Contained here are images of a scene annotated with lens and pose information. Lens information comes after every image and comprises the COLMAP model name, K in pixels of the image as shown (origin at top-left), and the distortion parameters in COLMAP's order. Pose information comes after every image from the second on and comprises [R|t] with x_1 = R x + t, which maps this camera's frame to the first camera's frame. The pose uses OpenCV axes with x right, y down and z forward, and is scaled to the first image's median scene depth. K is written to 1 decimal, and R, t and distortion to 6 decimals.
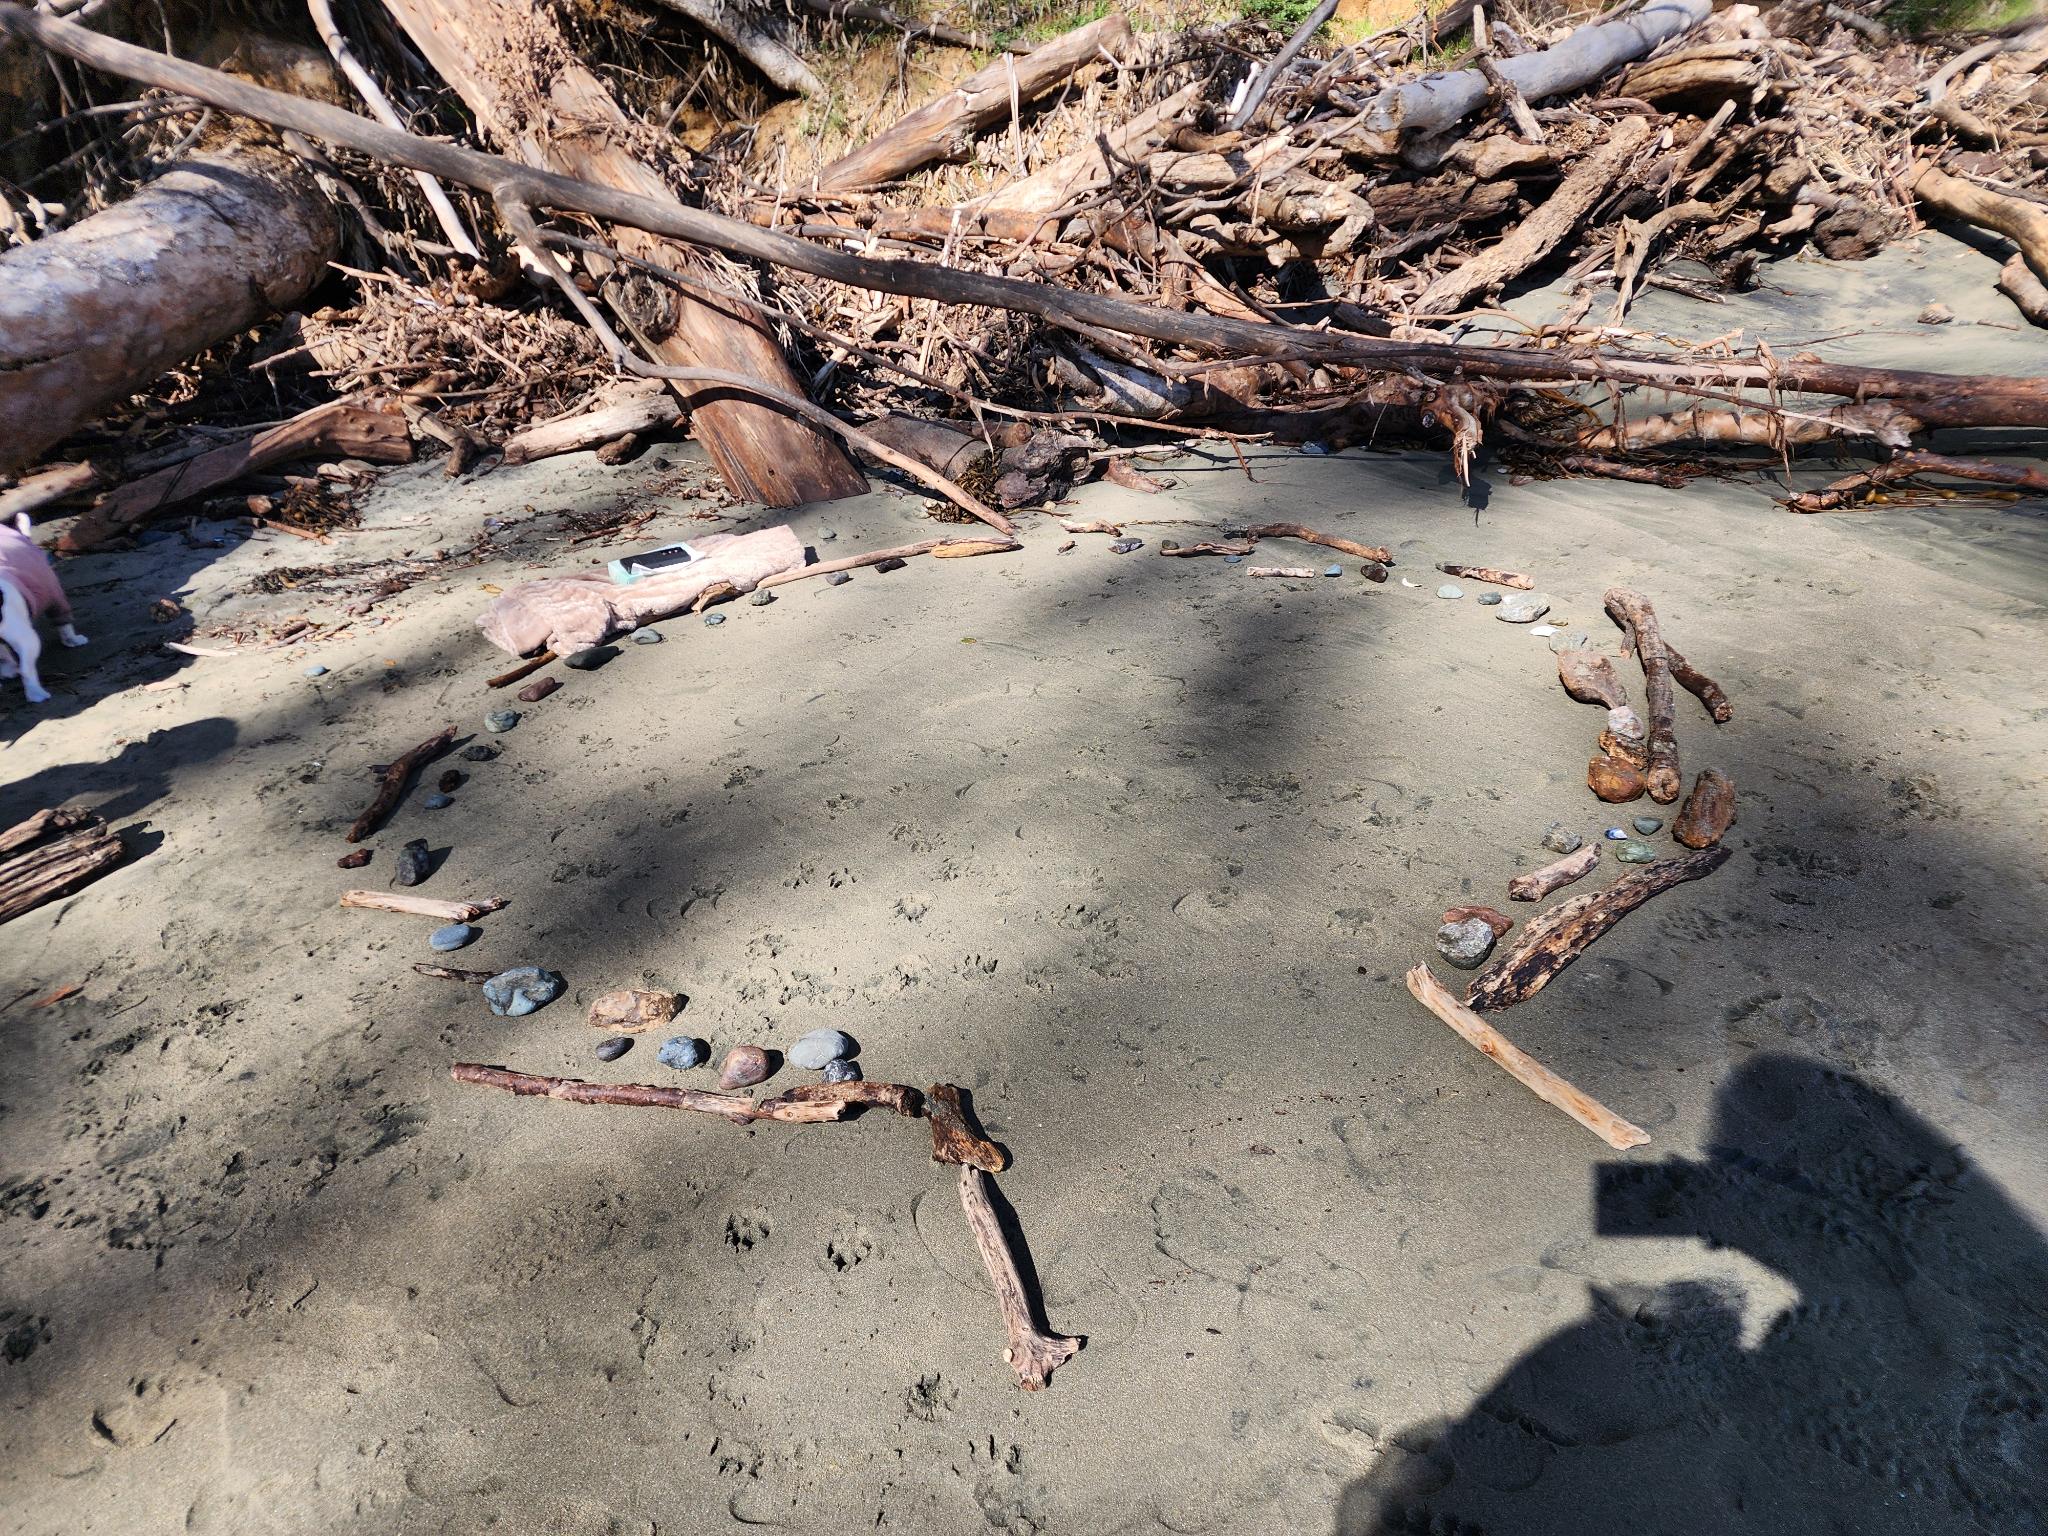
lens RADIAL K [[1370.8, 0, 1018.5], [0, 1370.8, 766.8], [0, 0, 1]] dist [0.056692, -0.046049]
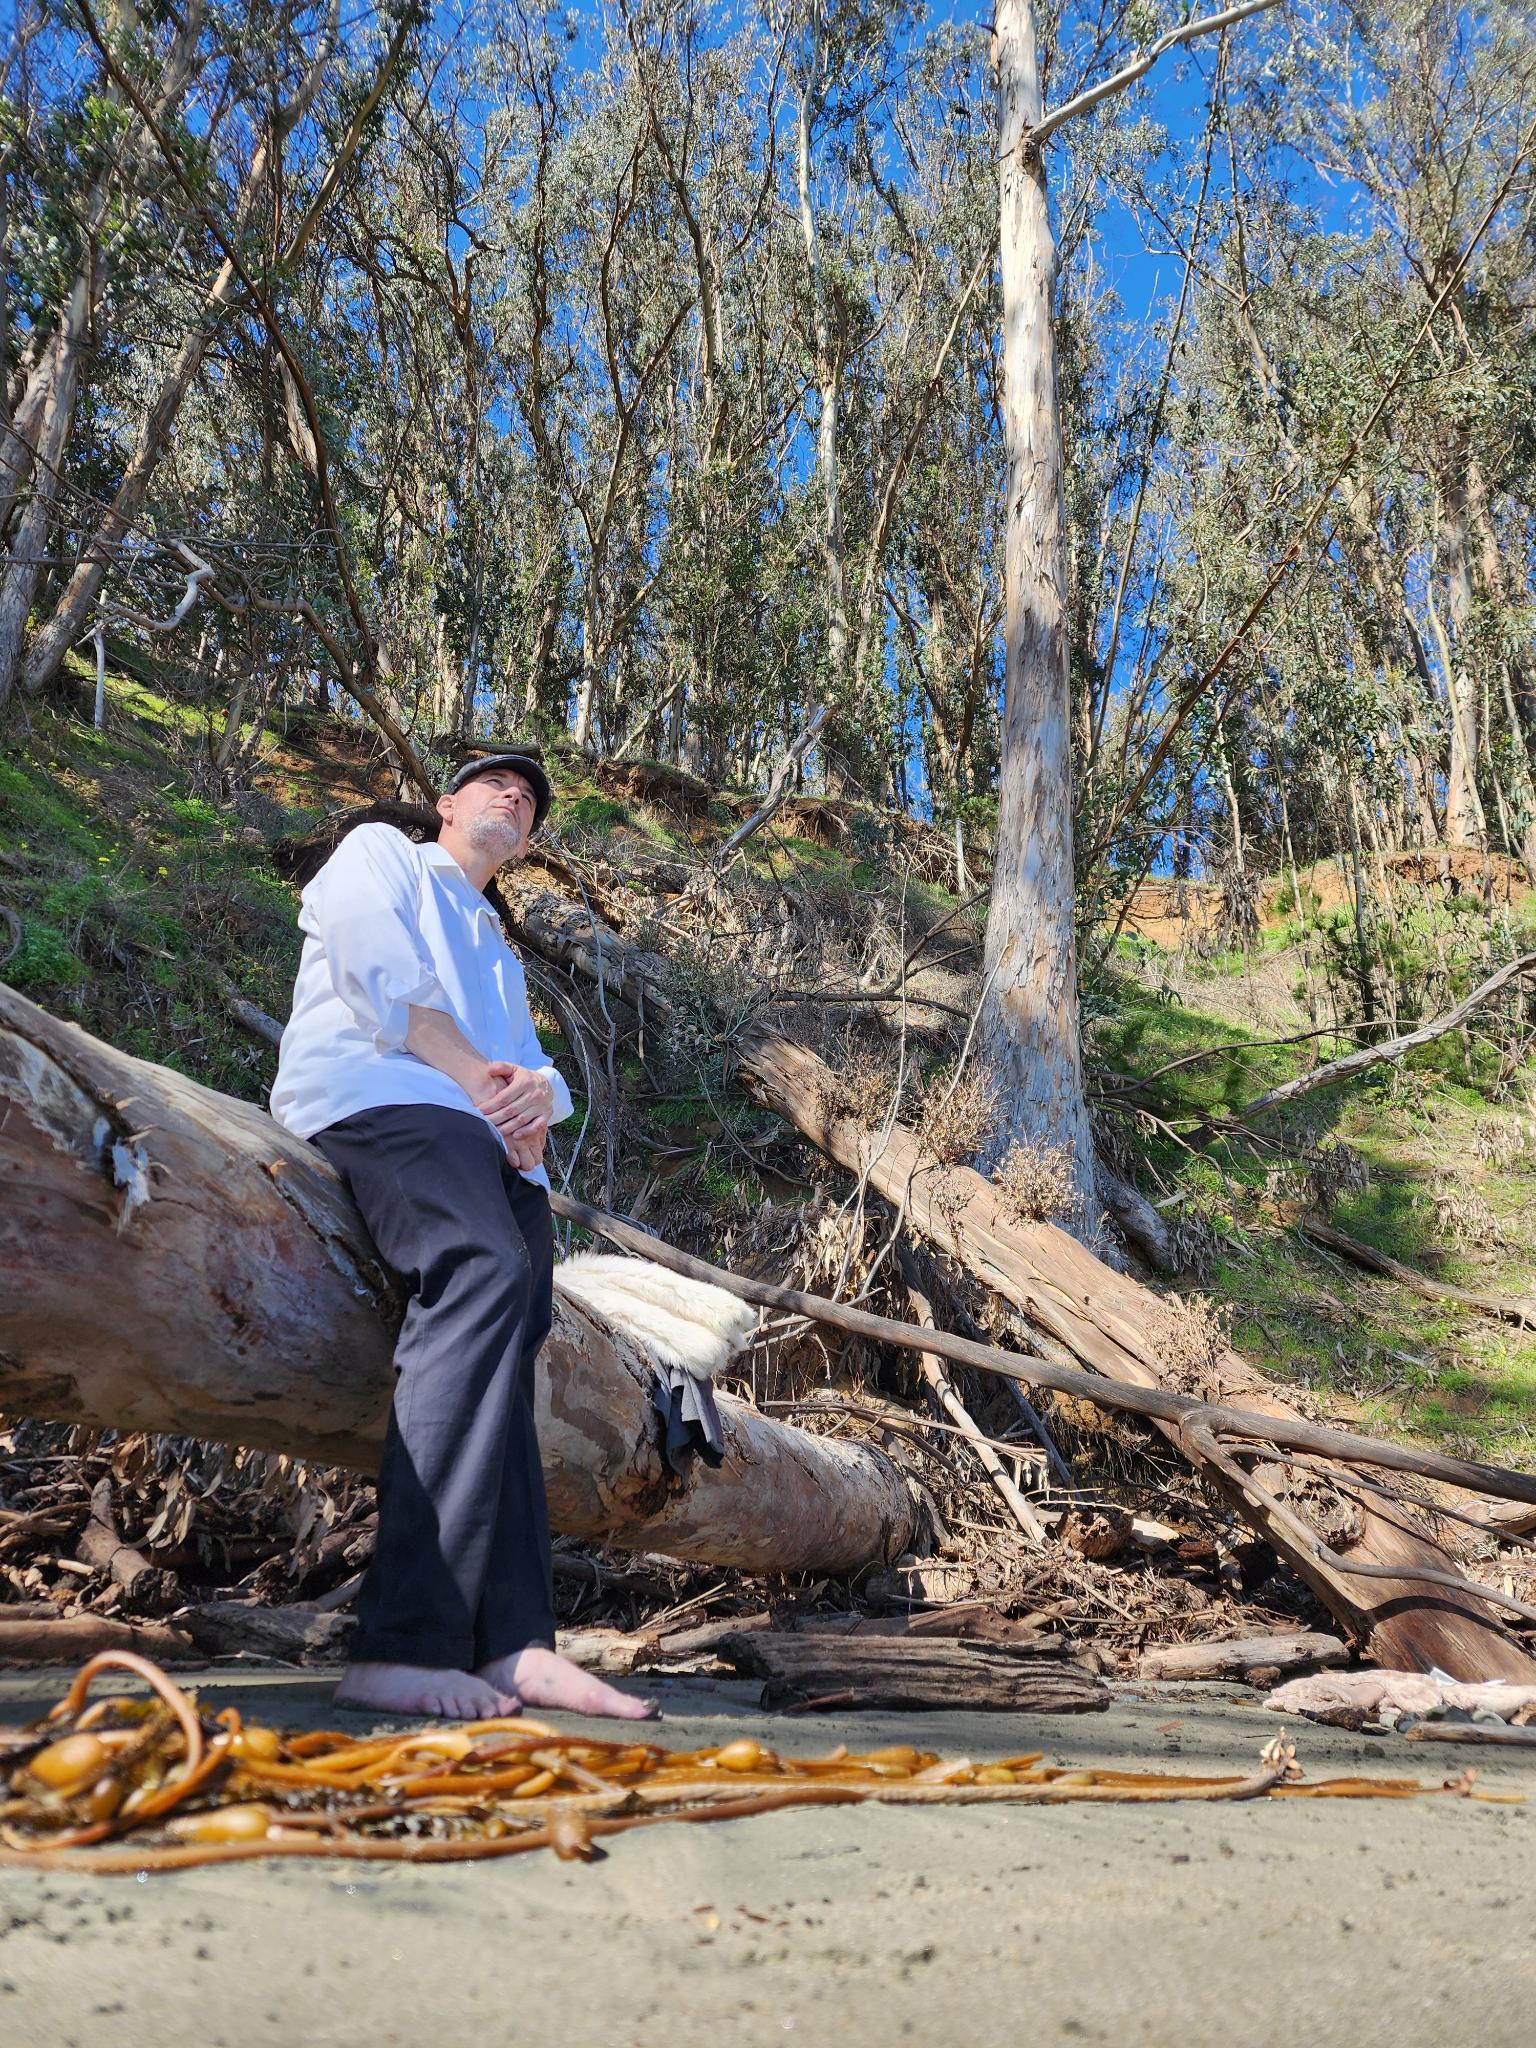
lens RADIAL K [[1370.8, 0, 759.6], [0, 1370.8, 1010.1], [0, 0, 1]] dist [0.056692, -0.046049]
pose [[0.941173, -0.018334, -0.337426, -0.257427], [-0.255654, 0.614350, -0.746469, 0.274377], [0.220984, 0.788821, 0.573522, -0.012251]]
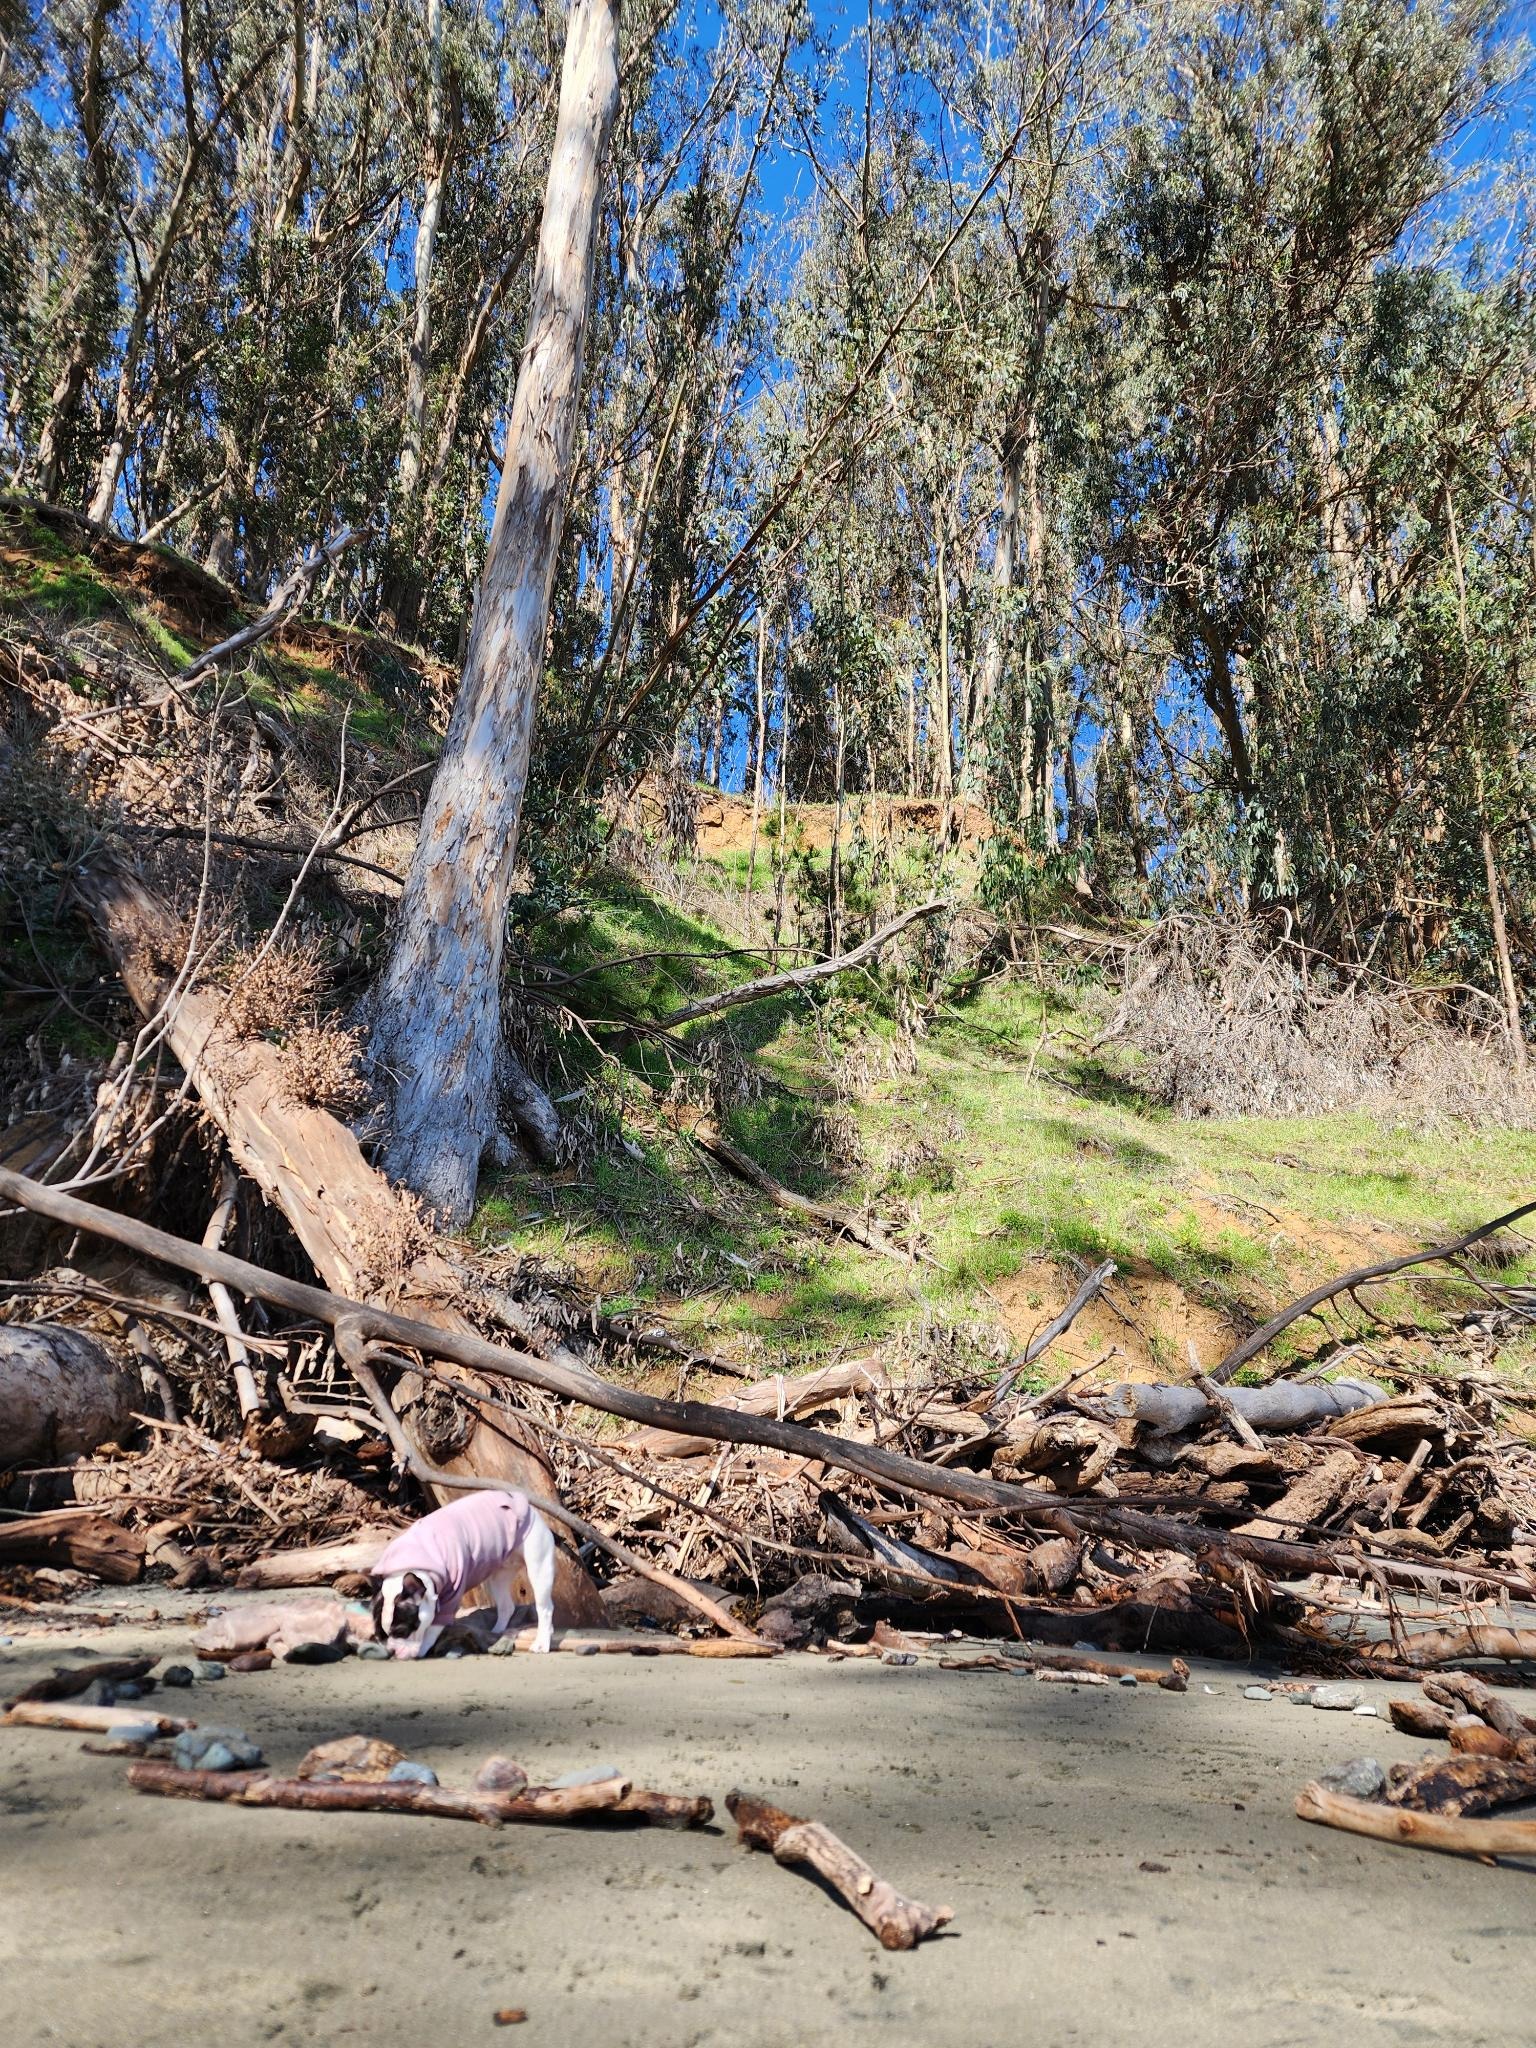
lens RADIAL K [[1370.8, 0, 787.4], [0, 1370.8, 1018.4], [0, 0, 1]] dist [0.056692, -0.046049]
pose [[0.991915, 0.125871, -0.016154, -0.025859], [-0.095910, 0.660209, -0.744933, 0.179343], [-0.083100, 0.740460, 0.666944, 0.039454]]
